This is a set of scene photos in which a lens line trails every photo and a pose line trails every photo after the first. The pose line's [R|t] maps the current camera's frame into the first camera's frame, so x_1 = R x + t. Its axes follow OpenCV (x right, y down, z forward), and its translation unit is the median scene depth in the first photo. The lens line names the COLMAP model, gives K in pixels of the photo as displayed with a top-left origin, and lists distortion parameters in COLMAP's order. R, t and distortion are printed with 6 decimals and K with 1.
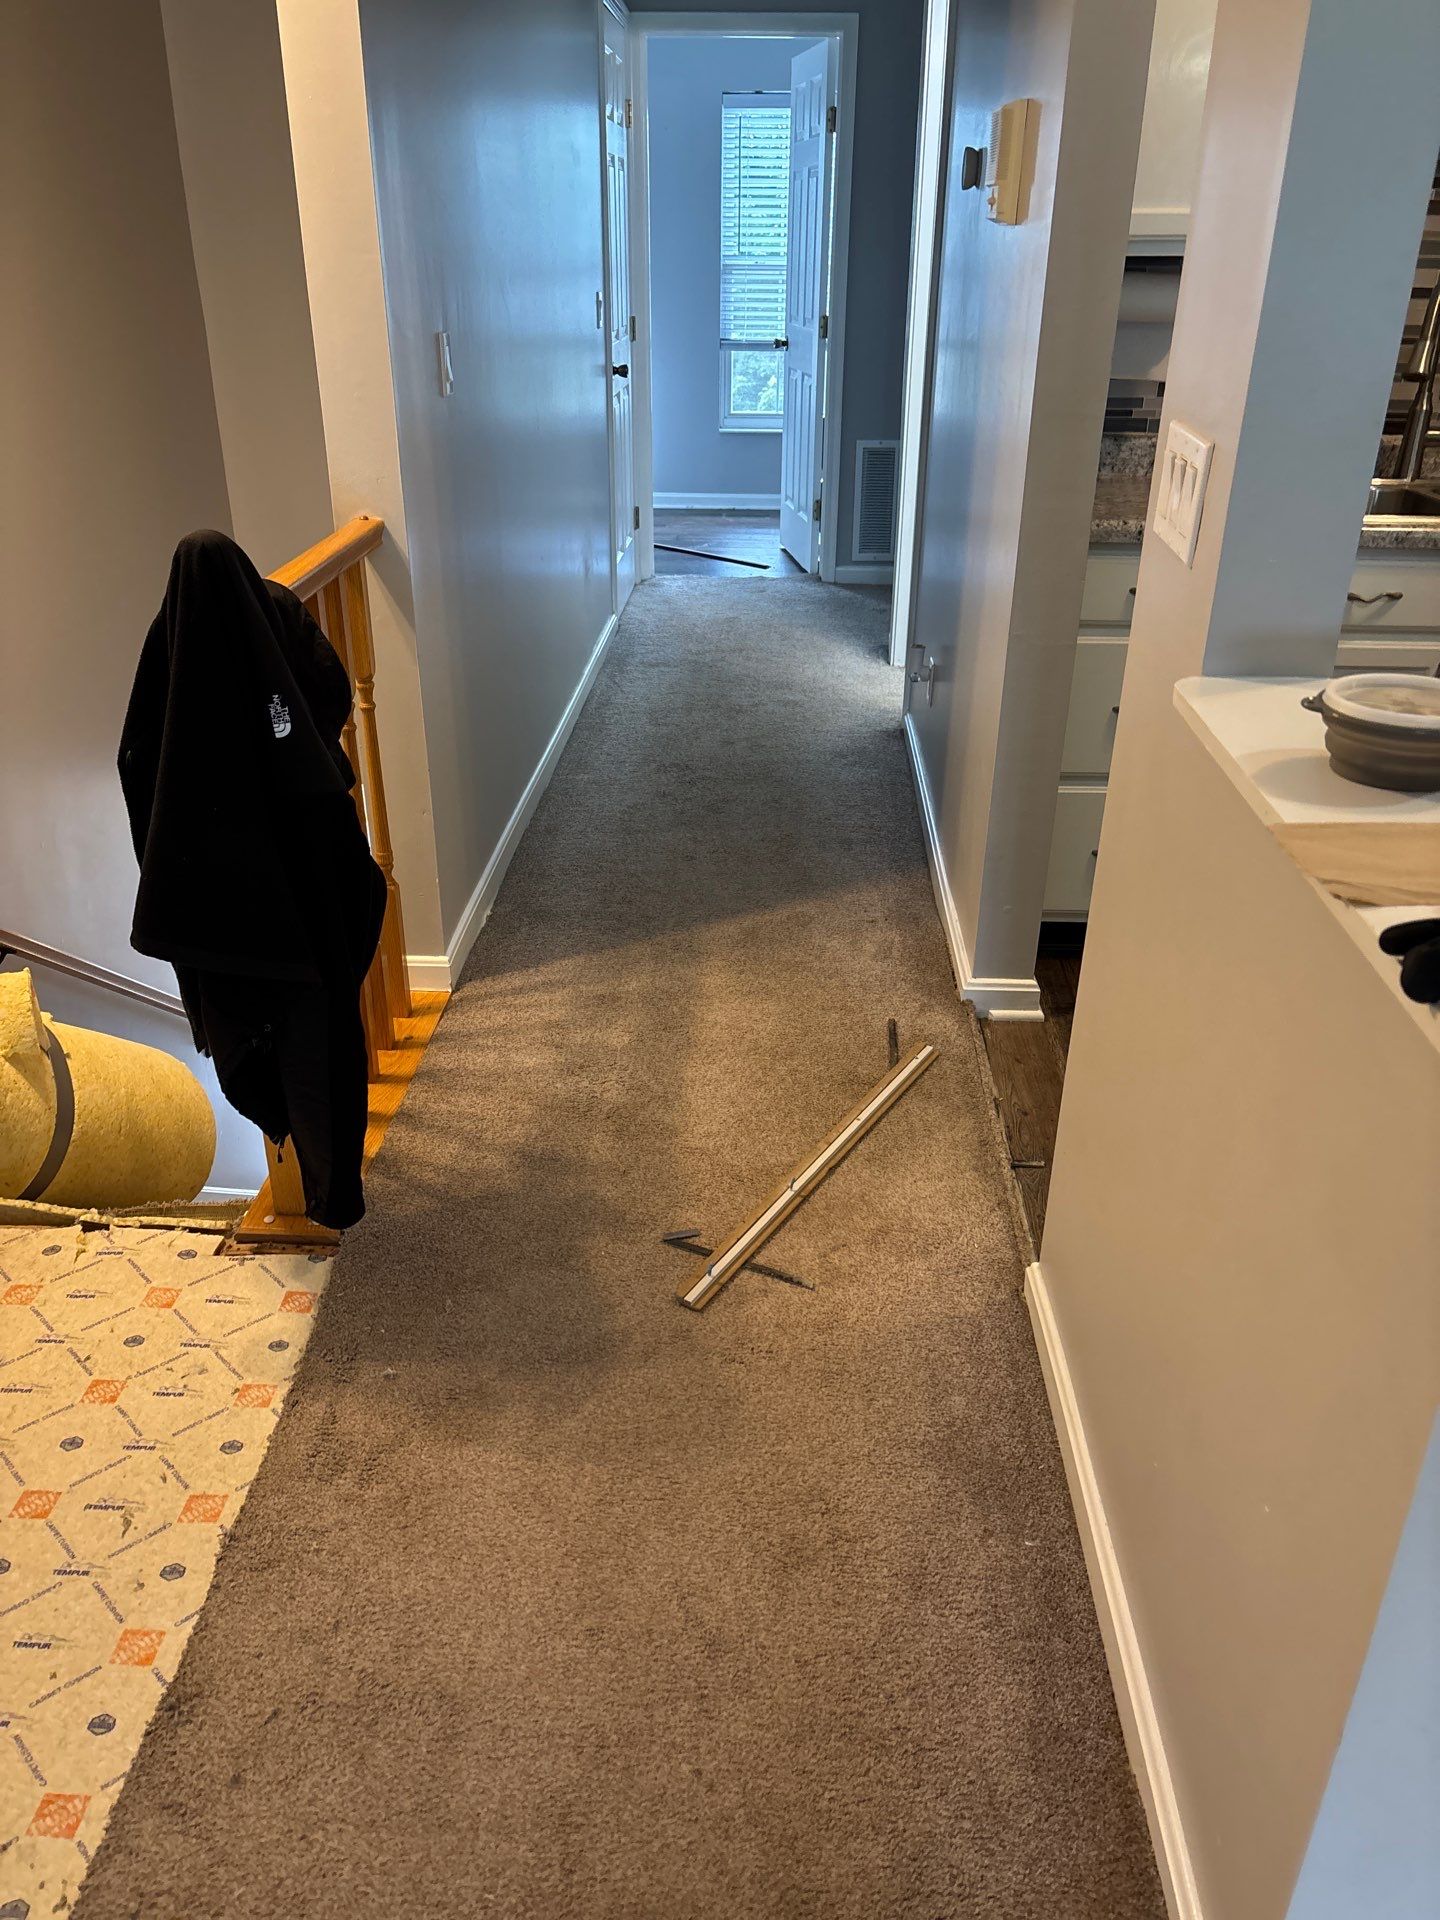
lens RADIAL K [[1416.0, 0, 730.5], [0, 1416.0, 950.7], [0, 0, 1]] dist [0.068913, -0.079813]
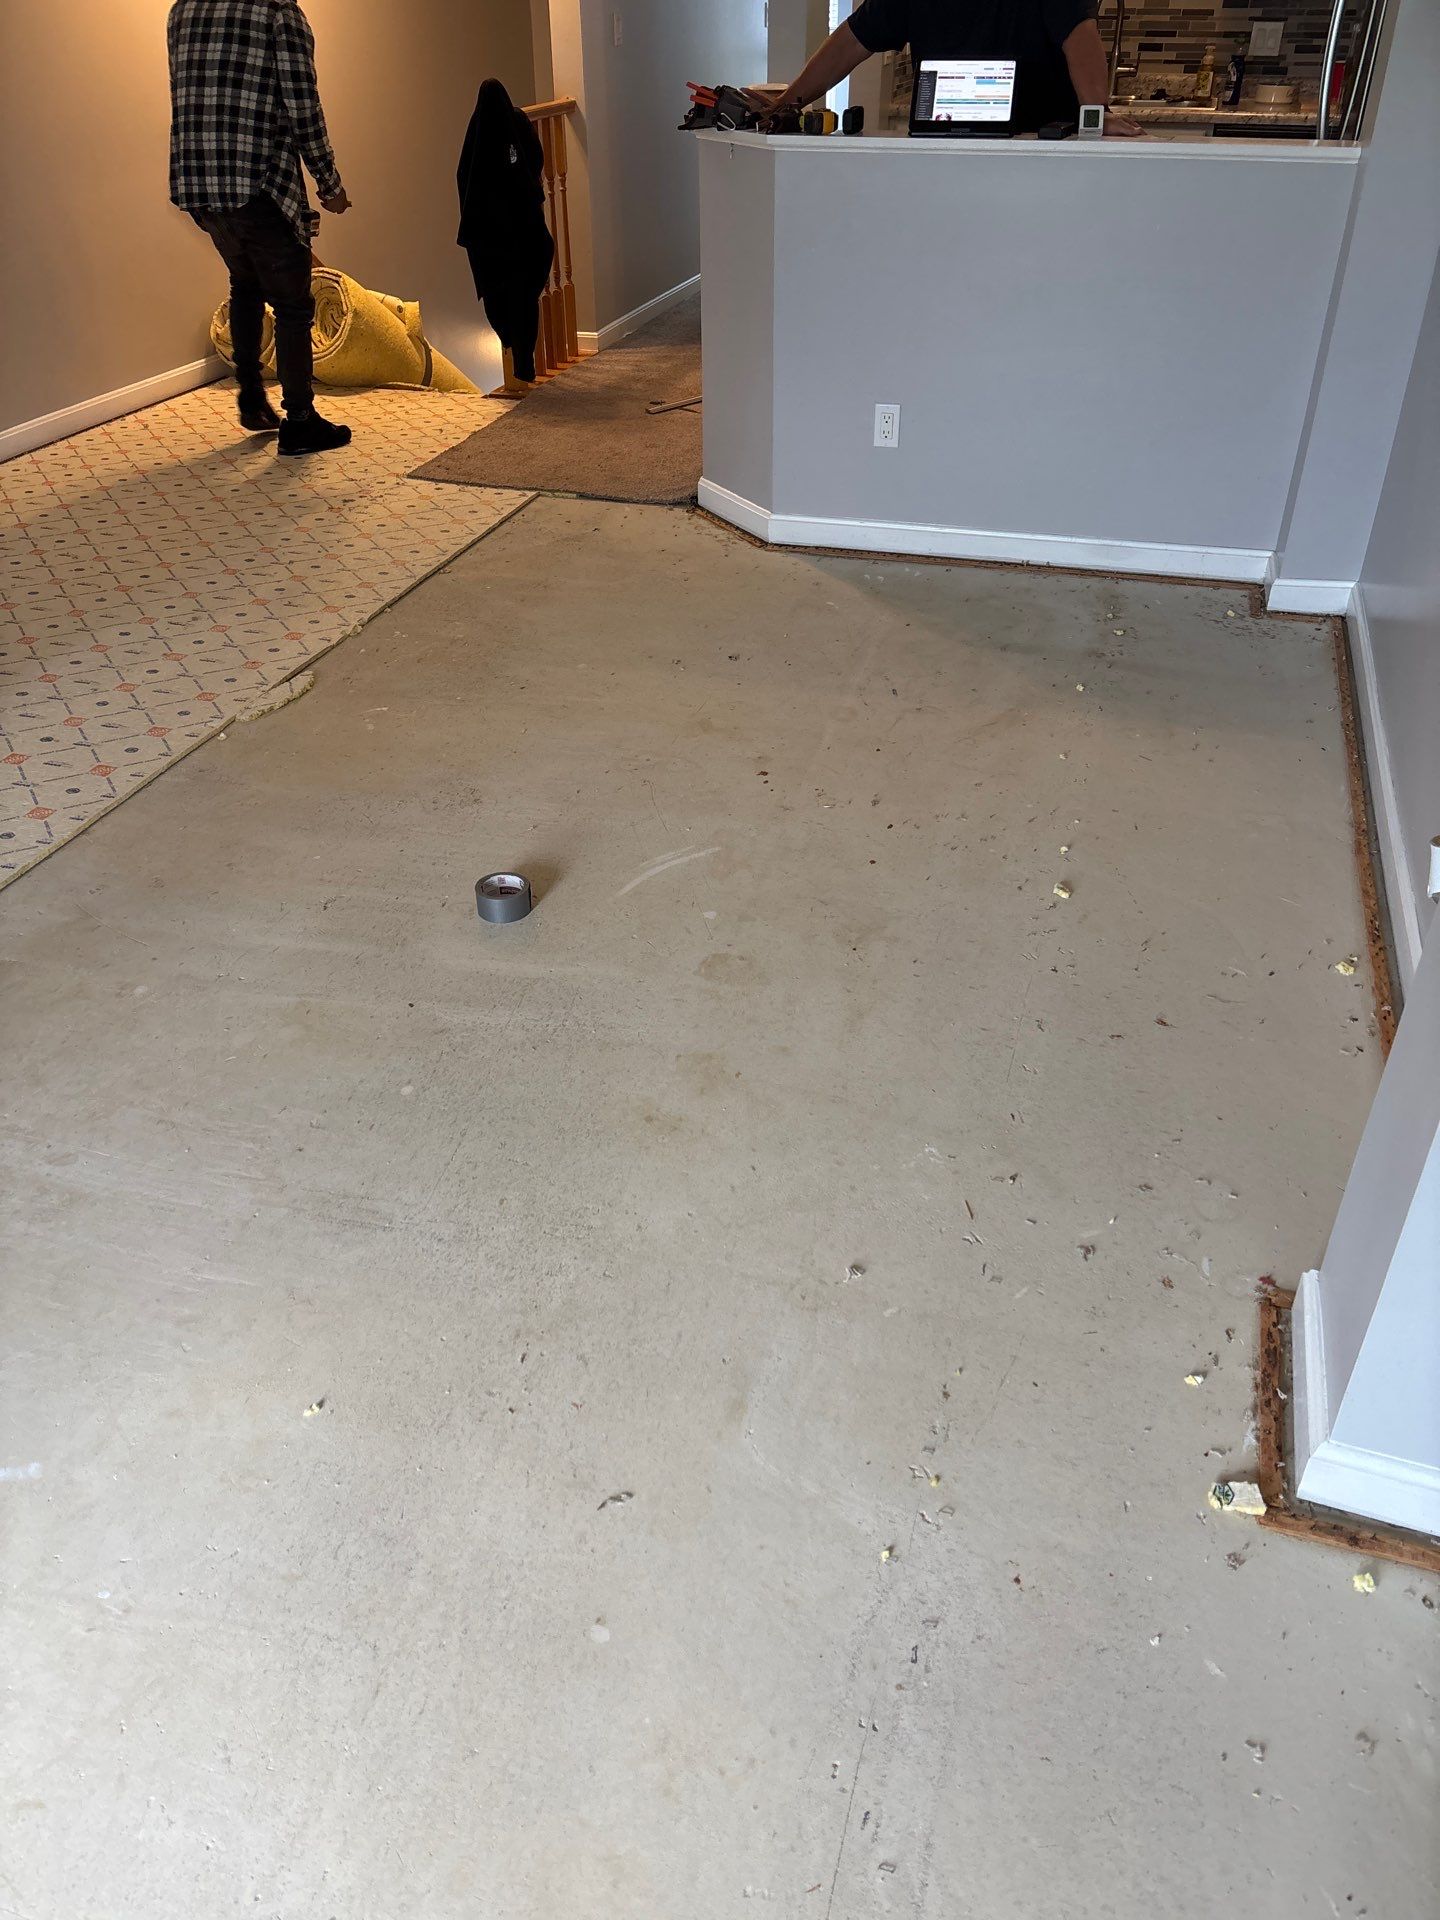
lens RADIAL K [[1416.0, 0, 730.5], [0, 1416.0, 950.7], [0, 0, 1]] dist [0.068913, -0.079813]
pose [[0.971187, 0.118291, -0.206887, 0.641085], [-0.090945, 0.986380, 0.137055, 0.711839], [0.220281, -0.114291, 0.968718, -1.330053]]
